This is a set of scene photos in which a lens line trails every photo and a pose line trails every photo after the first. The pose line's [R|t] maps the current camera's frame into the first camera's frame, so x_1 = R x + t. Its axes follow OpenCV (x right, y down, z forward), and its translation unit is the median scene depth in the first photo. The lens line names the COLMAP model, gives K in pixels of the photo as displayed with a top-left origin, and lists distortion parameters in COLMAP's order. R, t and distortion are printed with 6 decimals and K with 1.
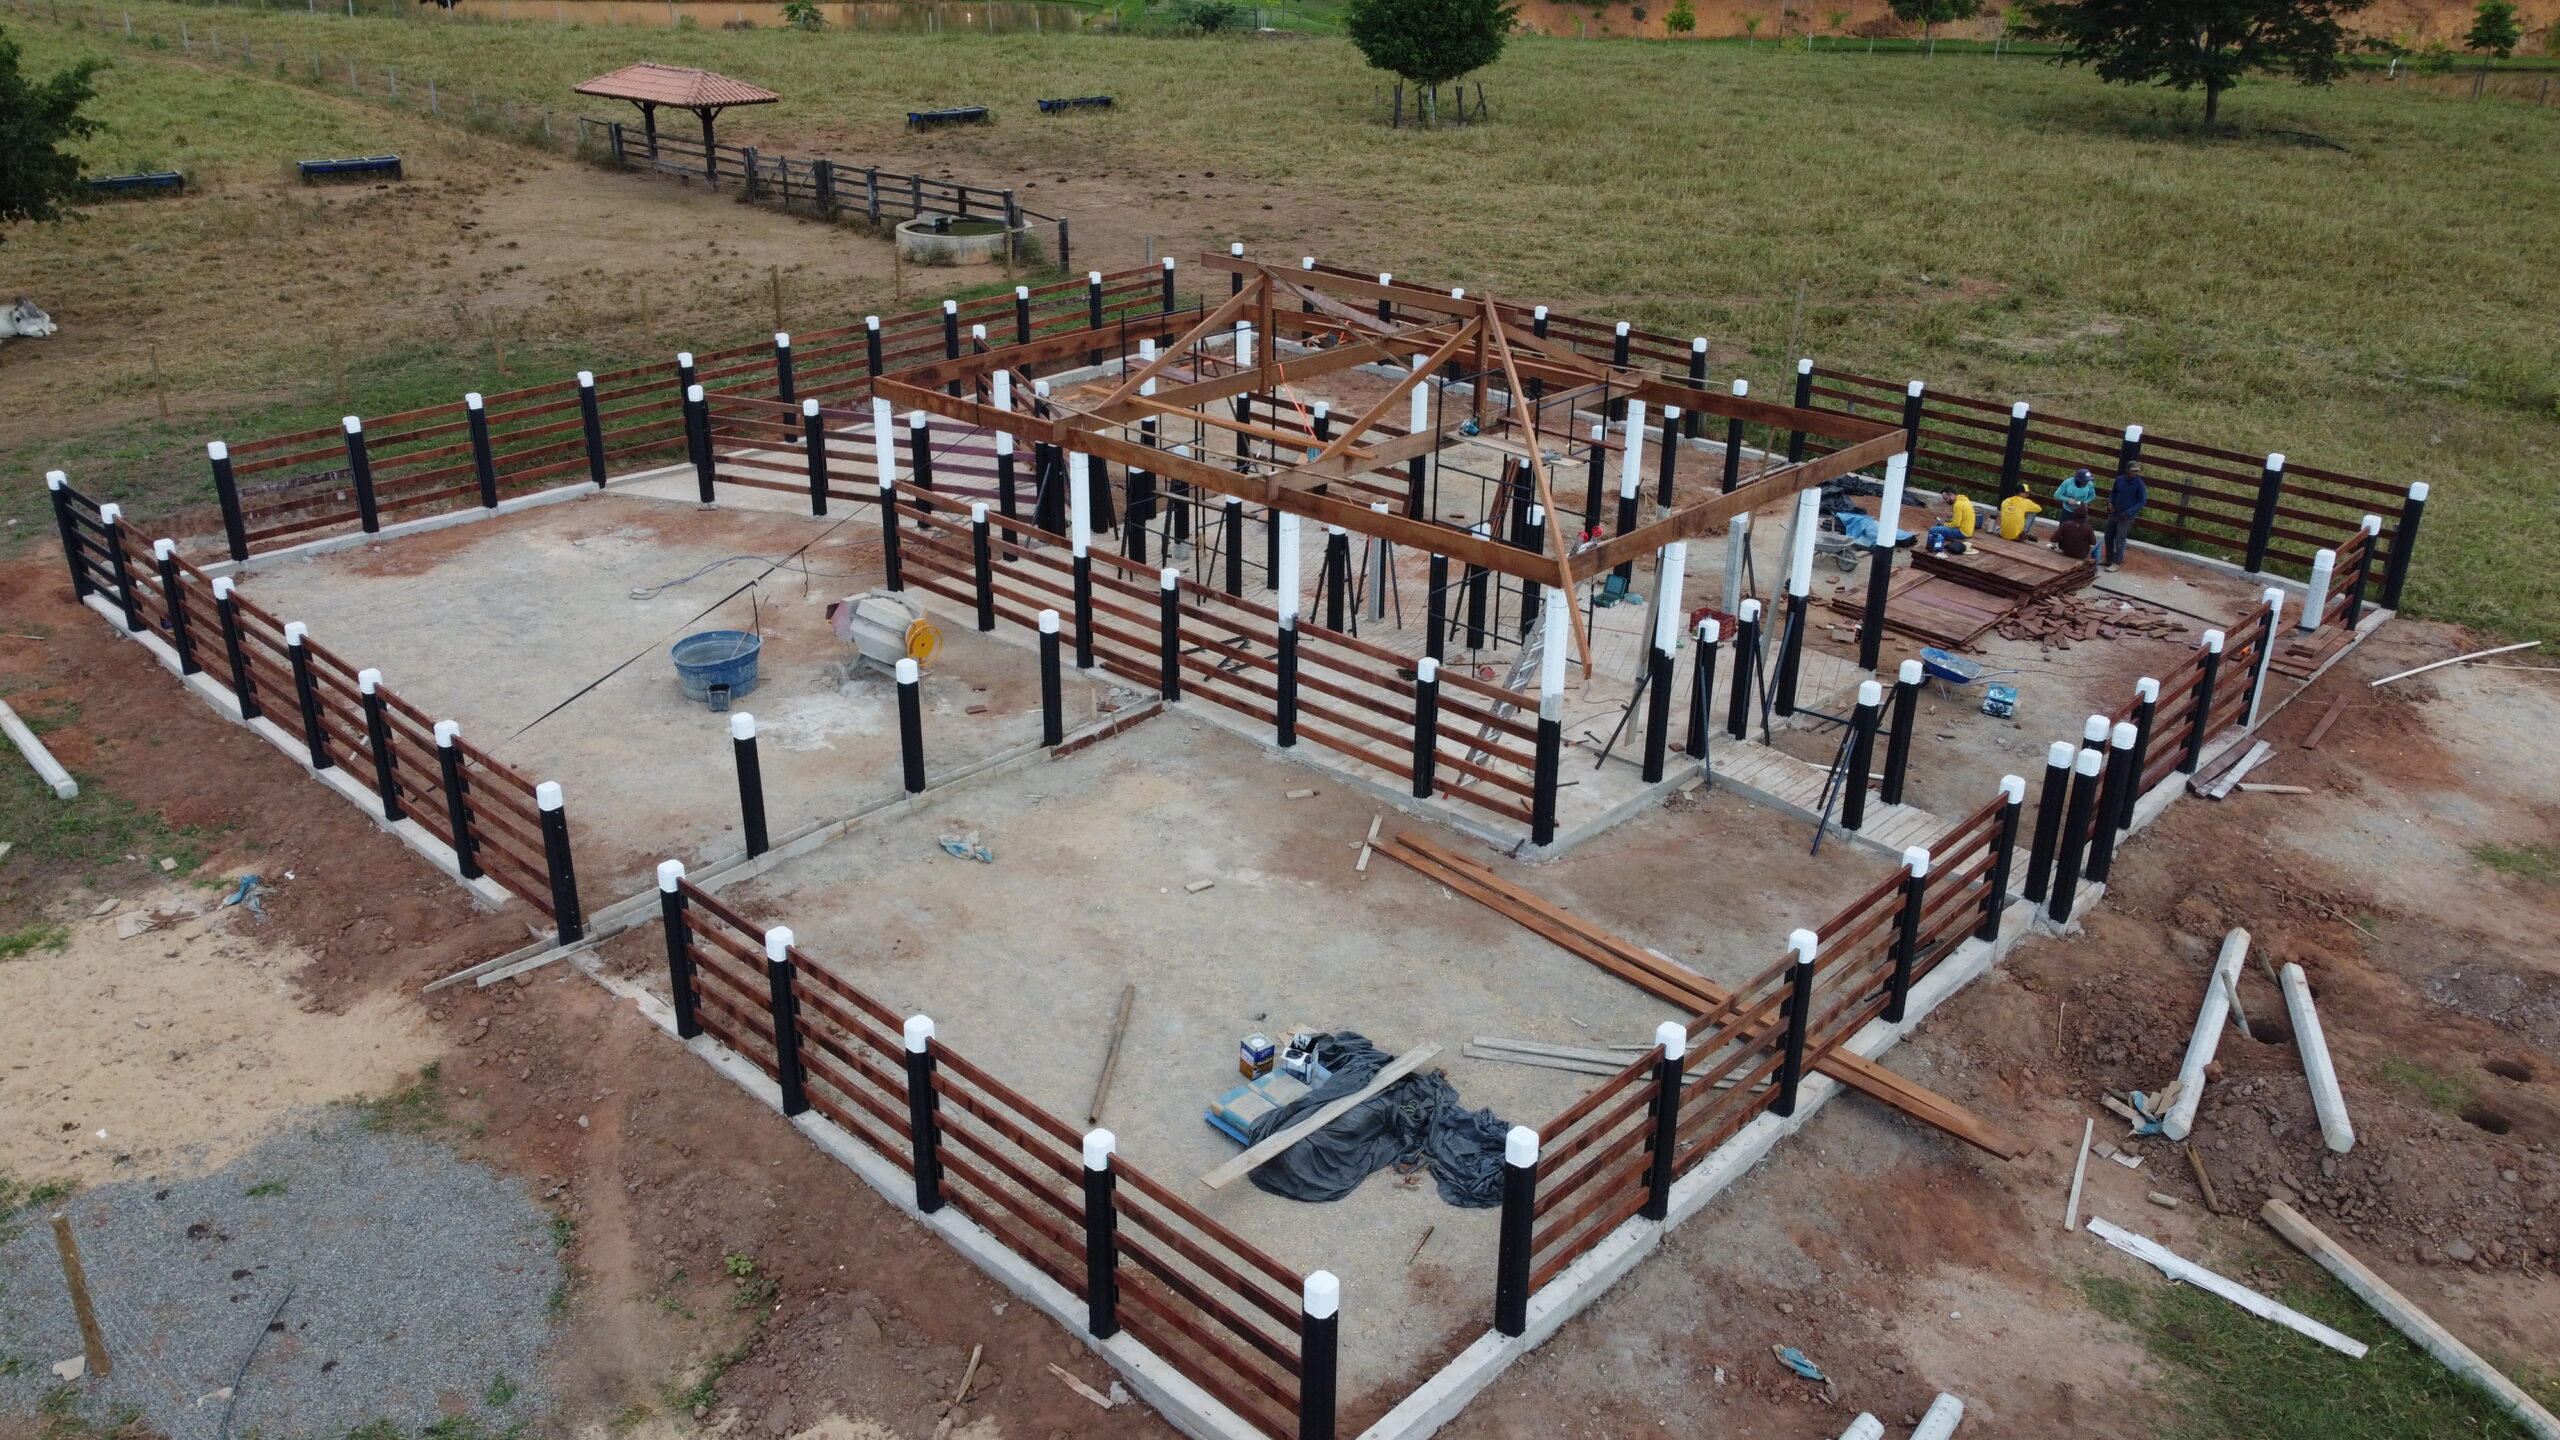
lens RADIAL K [[1910.7, 0, 1281.8], [0, 1910.7, 706.2], [0, 0, 1]] dist [-0.013245, 0.013181]
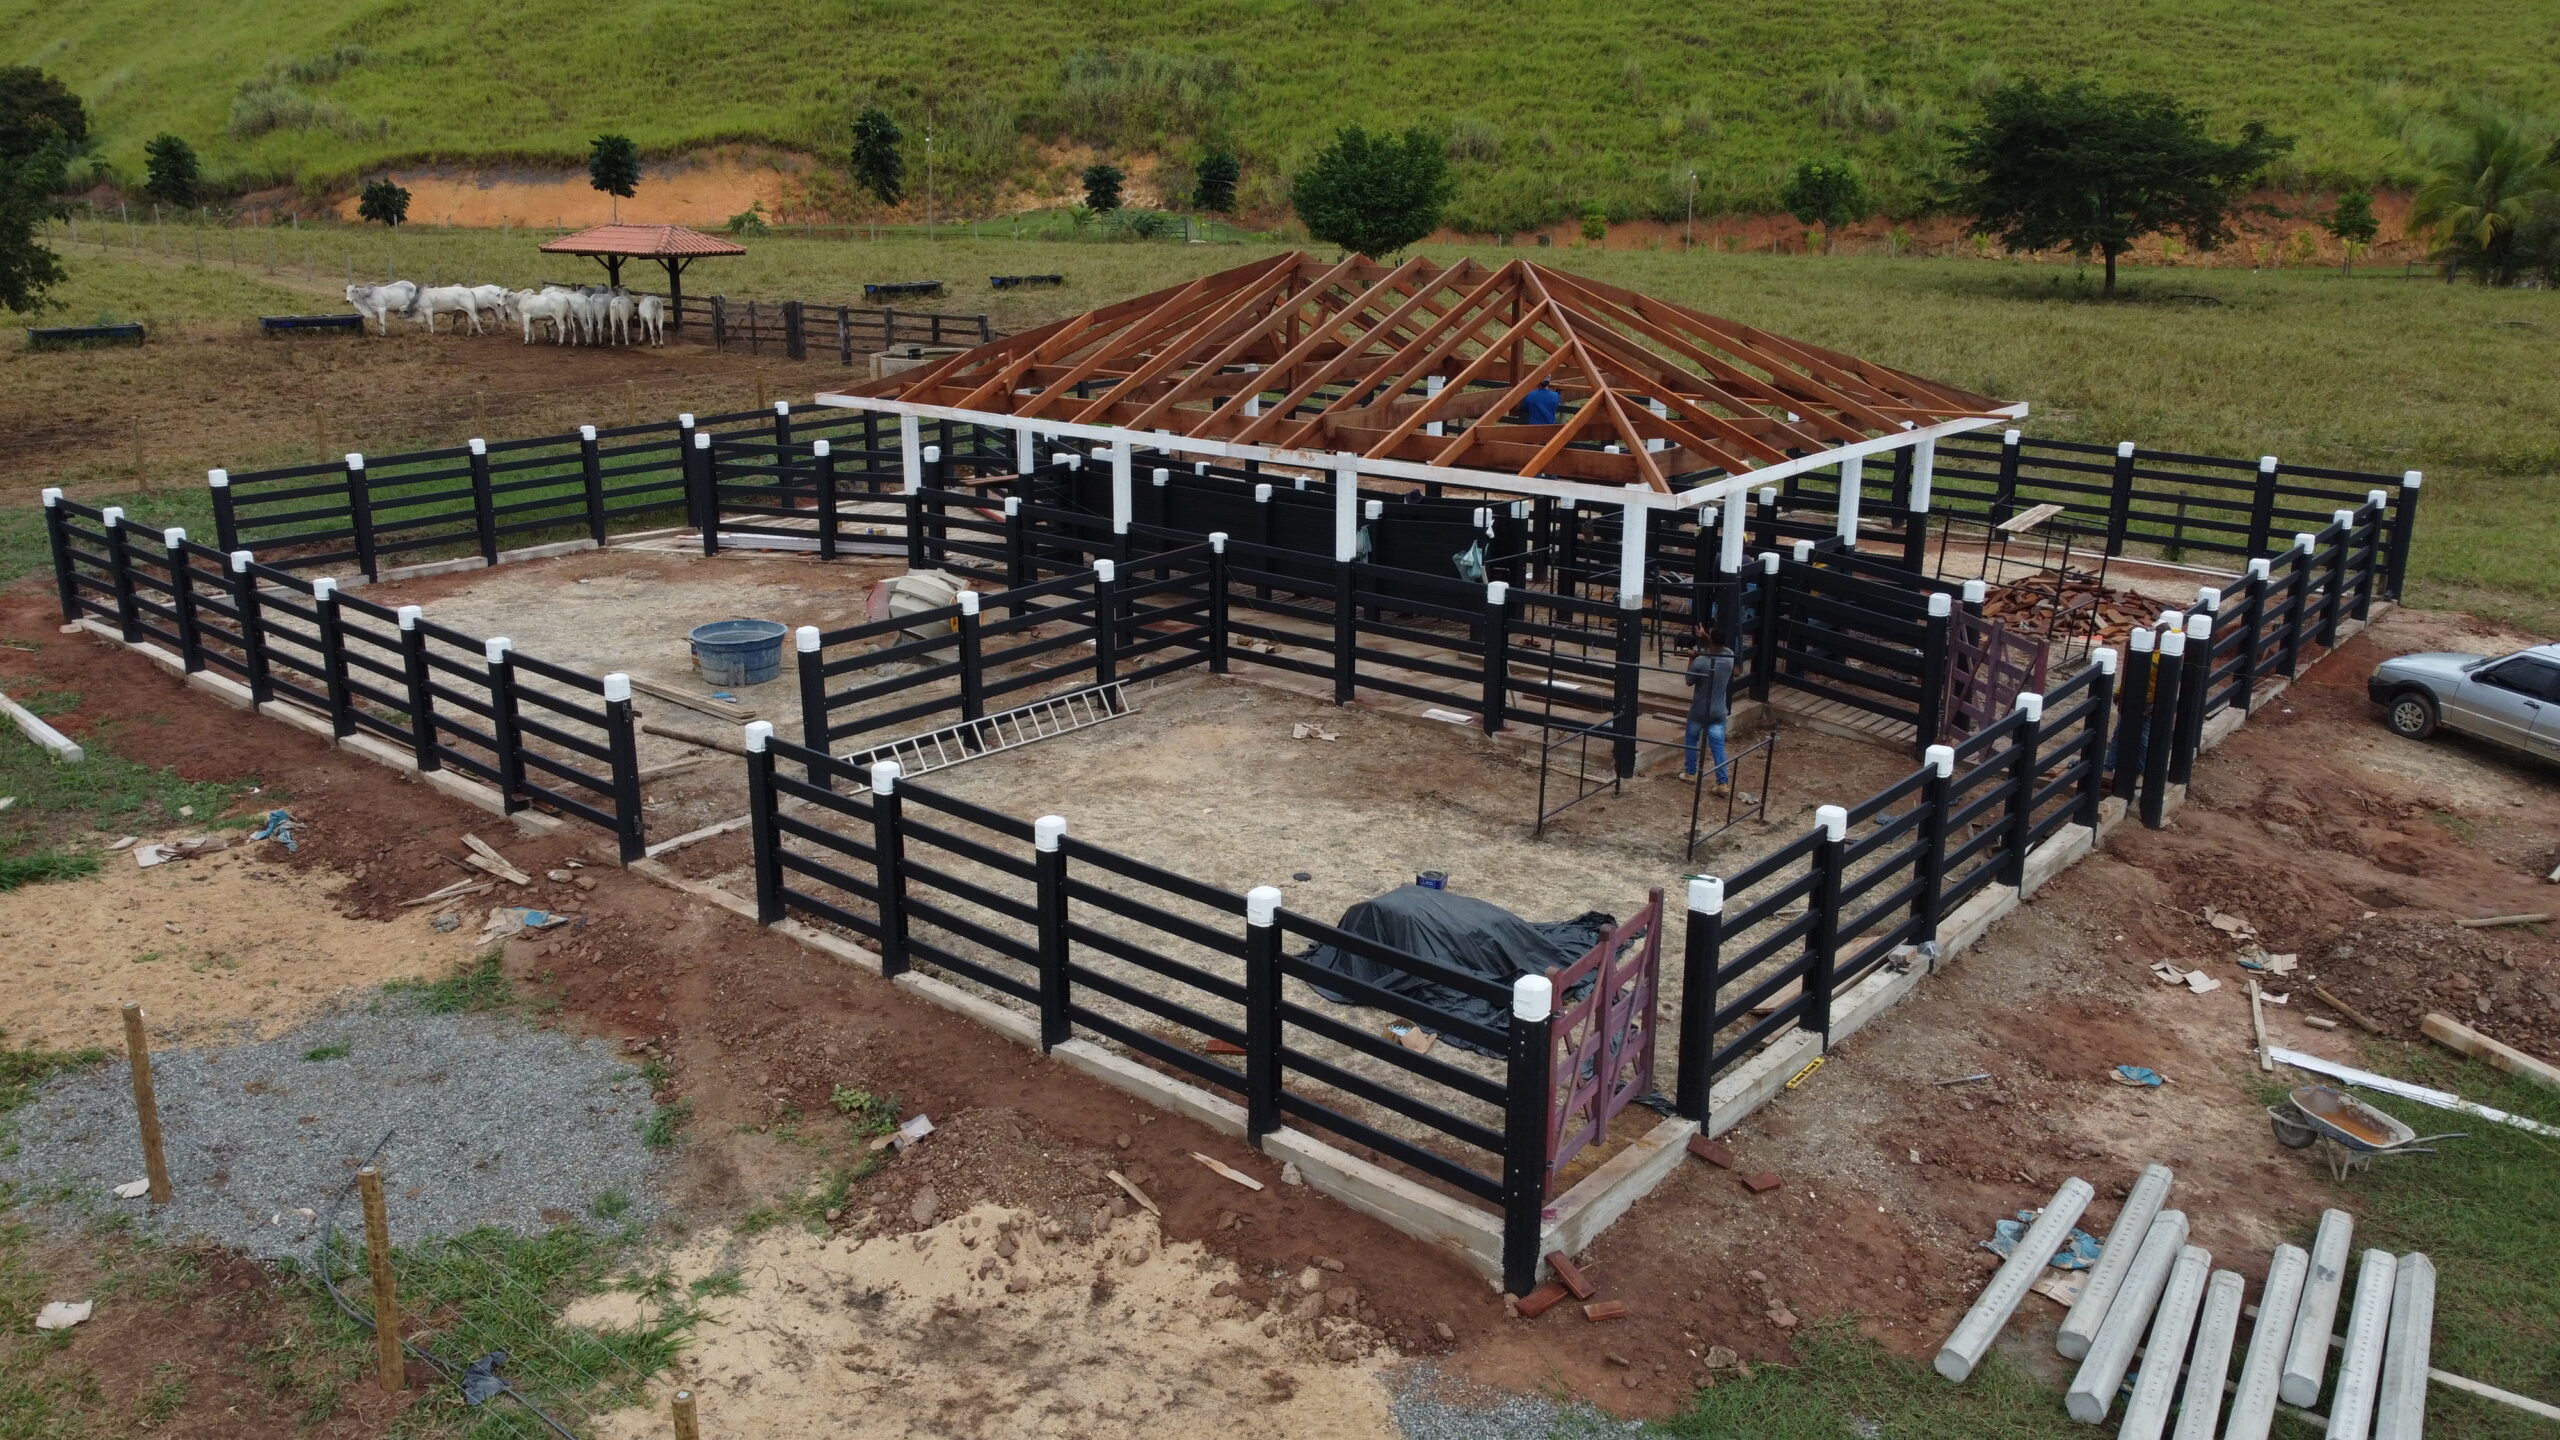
lens RADIAL K [[1910.7, 0, 1276.5], [0, 1910.7, 719.9], [0, 0, 1]] dist [-0.013245, 0.013181]
pose [[0.998595, -0.024496, 0.046994, -0.089853], [0.030513, 0.990788, -0.131936, 0.180976], [-0.043329, 0.133185, 0.990144, 0.036924]]
